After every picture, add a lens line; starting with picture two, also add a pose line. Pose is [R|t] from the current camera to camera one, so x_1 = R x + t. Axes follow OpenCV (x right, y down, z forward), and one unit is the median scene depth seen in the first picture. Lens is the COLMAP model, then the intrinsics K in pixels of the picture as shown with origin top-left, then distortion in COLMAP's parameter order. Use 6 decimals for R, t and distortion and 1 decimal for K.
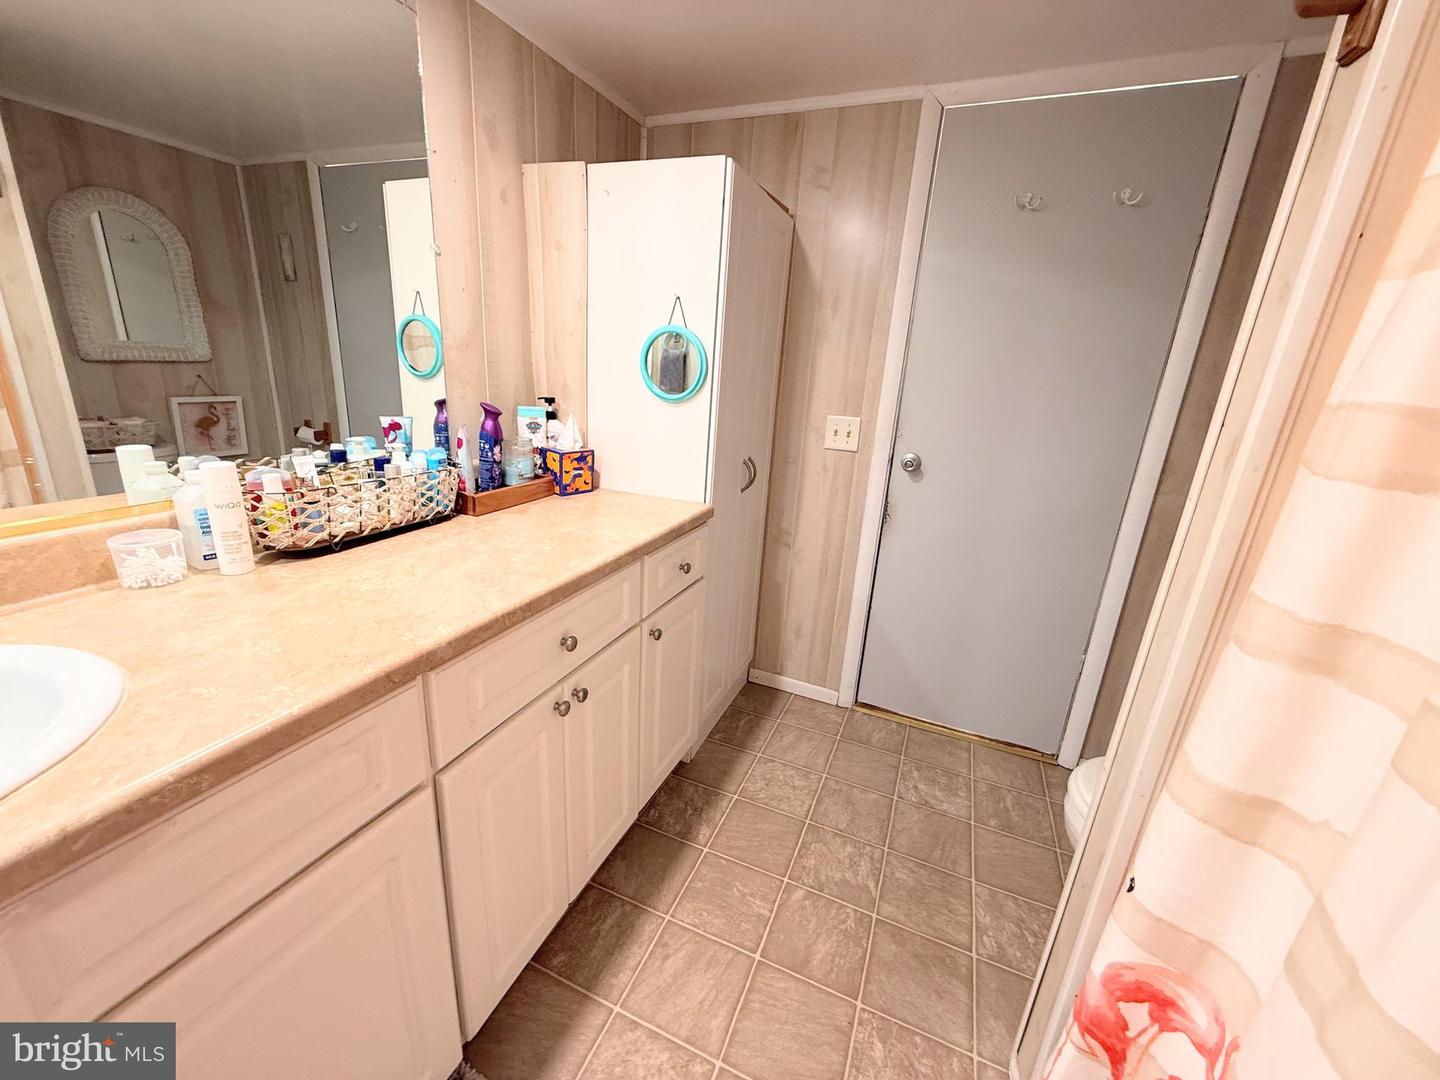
lens RADIAL K [[575.8, 0, 719.4], [0, 575.8, 540.7], [0, 0, 1]] dist [0.000655, 0.000011]
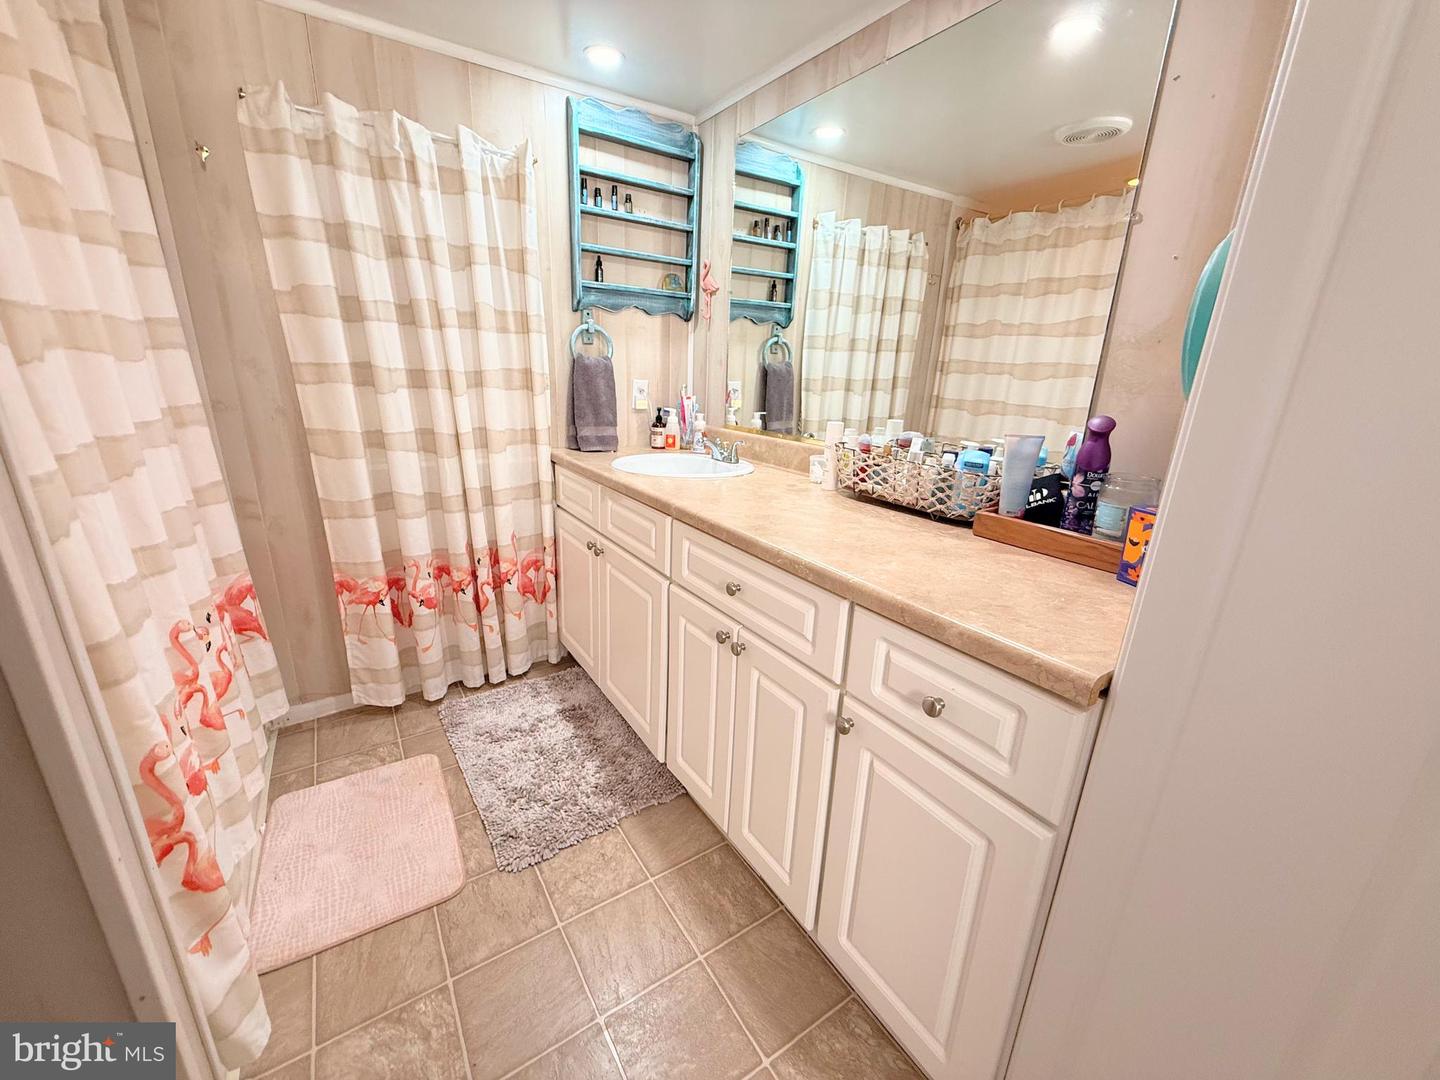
lens RADIAL K [[575.8, 0, 718.7], [0, 575.8, 544.3], [0, 0, 1]] dist [0.000655, 0.000011]
pose [[-0.554805, 0.169647, -0.814501, 0.526223], [-0.309623, 0.866570, 0.391395, -0.263766], [0.772221, 0.469336, -0.428251, 1.135737]]
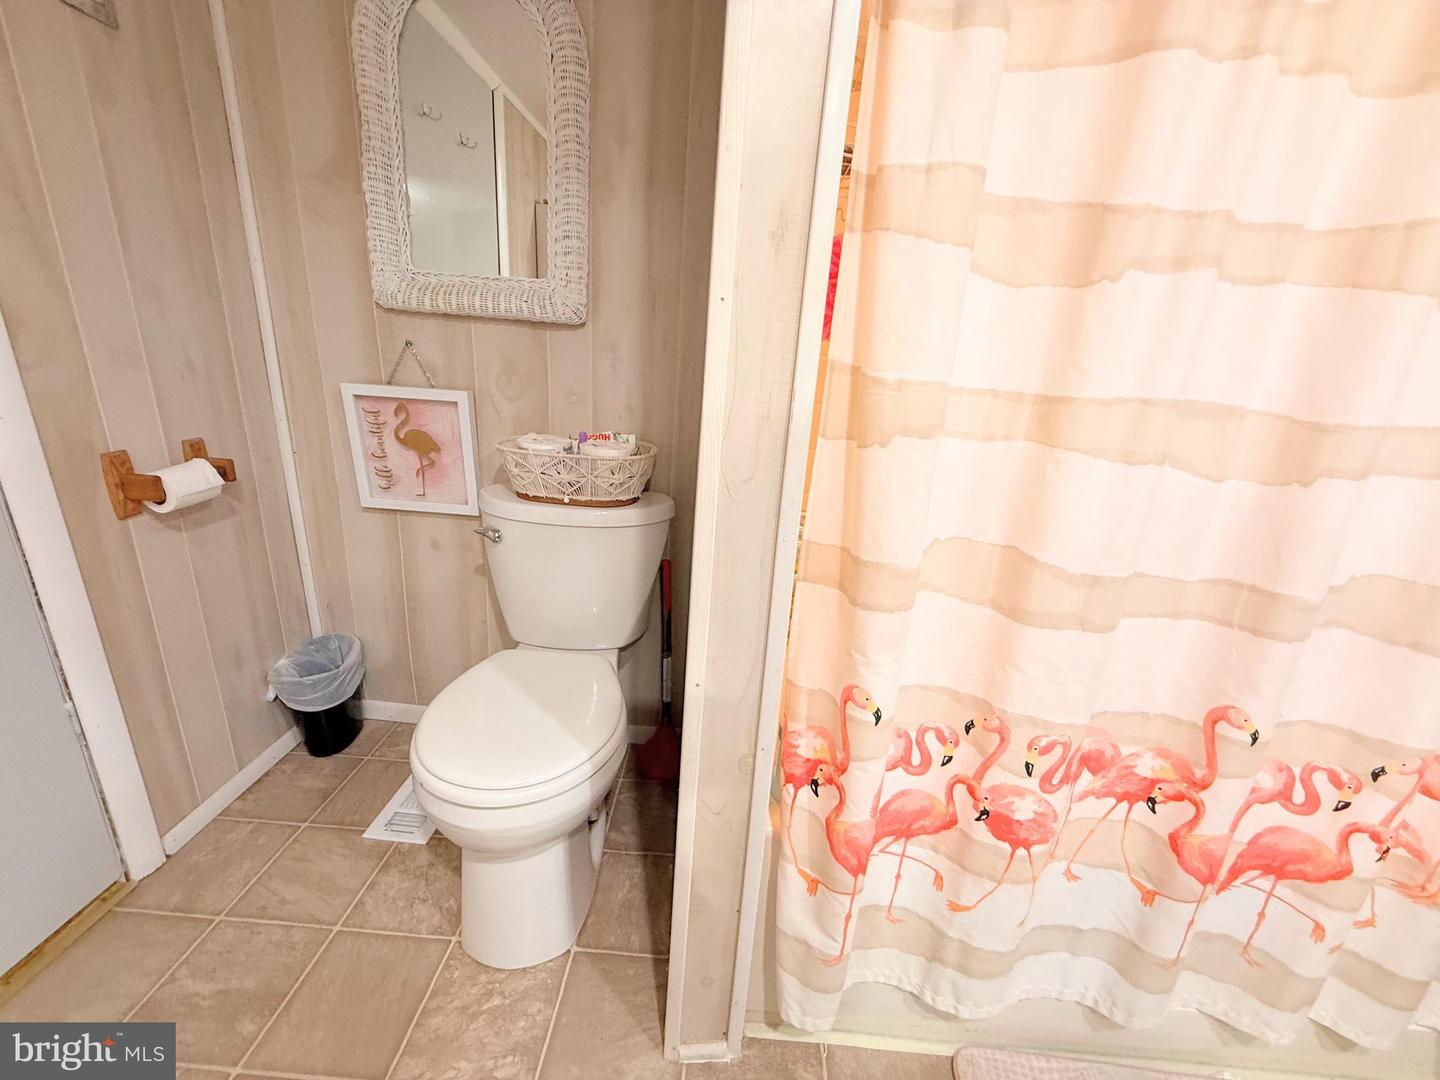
lens RADIAL K [[575.8, 0, 719.2], [0, 575.8, 539.7], [0, 0, 1]] dist [0.000655, 0.000011]
pose [[-0.342136, -0.375039, 0.861562, 0.047707], [0.188767, 0.870771, 0.454009, -0.078904], [-0.920494, 0.317967, -0.227128, 0.751259]]
